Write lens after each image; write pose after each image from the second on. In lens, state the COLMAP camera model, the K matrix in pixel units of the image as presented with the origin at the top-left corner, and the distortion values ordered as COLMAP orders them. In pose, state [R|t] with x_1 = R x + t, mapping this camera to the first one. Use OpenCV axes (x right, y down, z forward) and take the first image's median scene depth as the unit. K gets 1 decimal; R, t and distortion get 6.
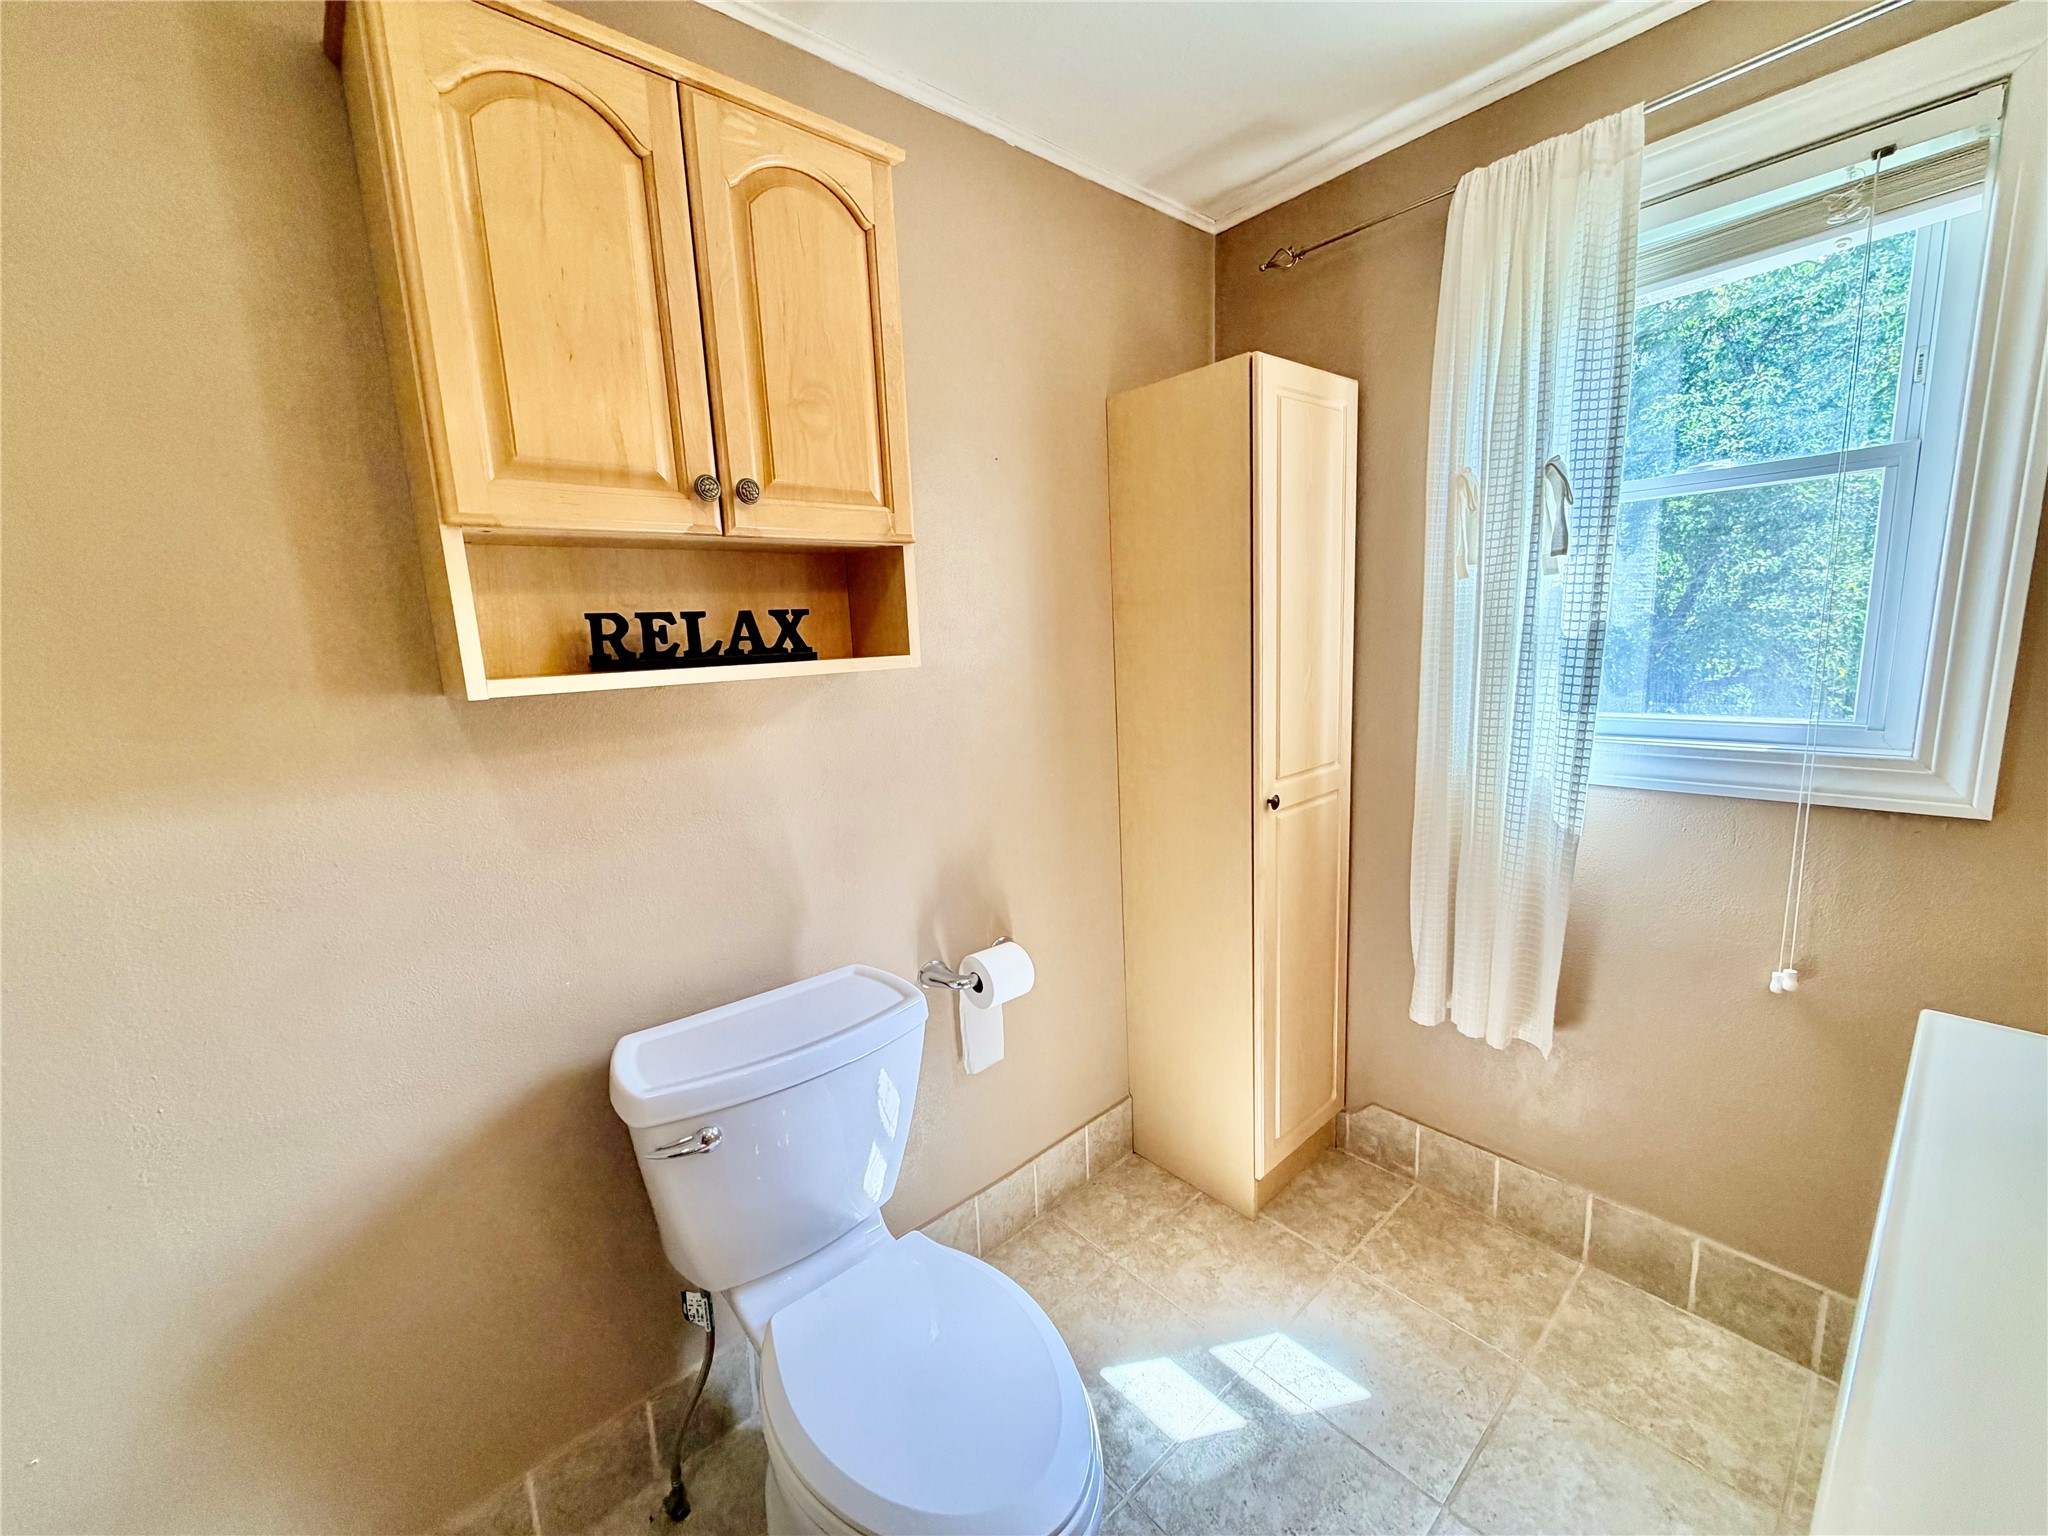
lens RADIAL K [[816.7, 0, 1020.4], [0, 816.7, 767.1], [0, 0, 1]] dist [0.000150, 0.000334]
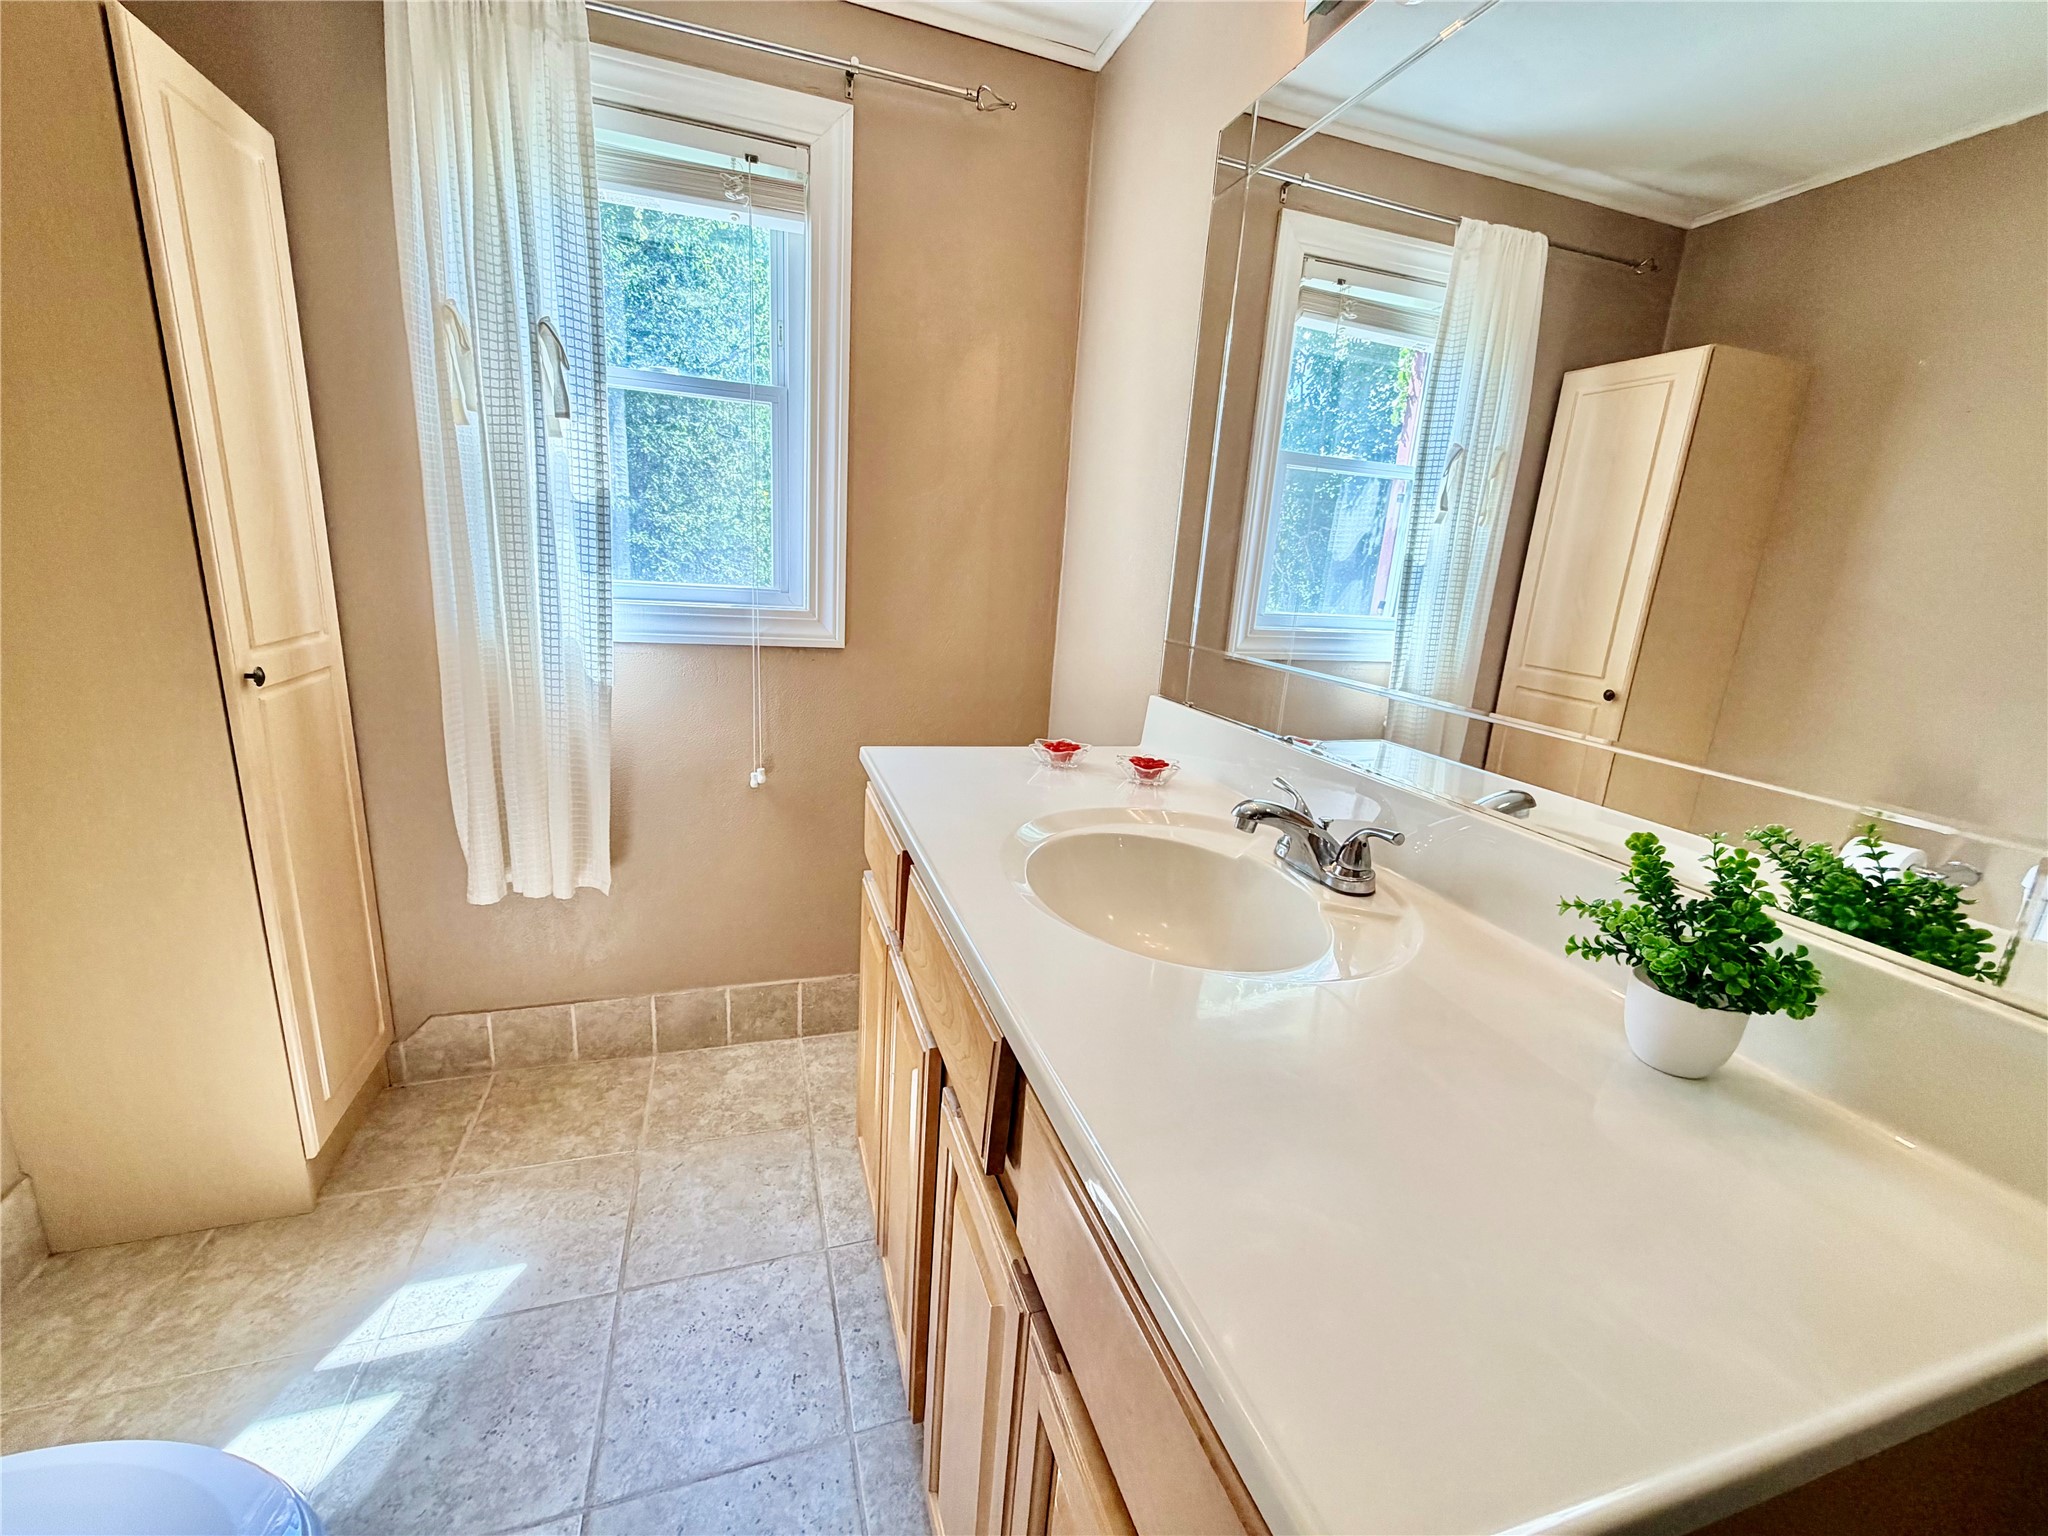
lens RADIAL K [[816.7, 0, 1018.5], [0, 816.7, 765.4], [0, 0, 1]] dist [0.000150, 0.000334]
pose [[0.376079, -0.151099, 0.914185, -0.141008], [0.072817, 0.988383, 0.133407, 0.080367], [-0.923722, 0.016397, 0.382712, 0.059040]]
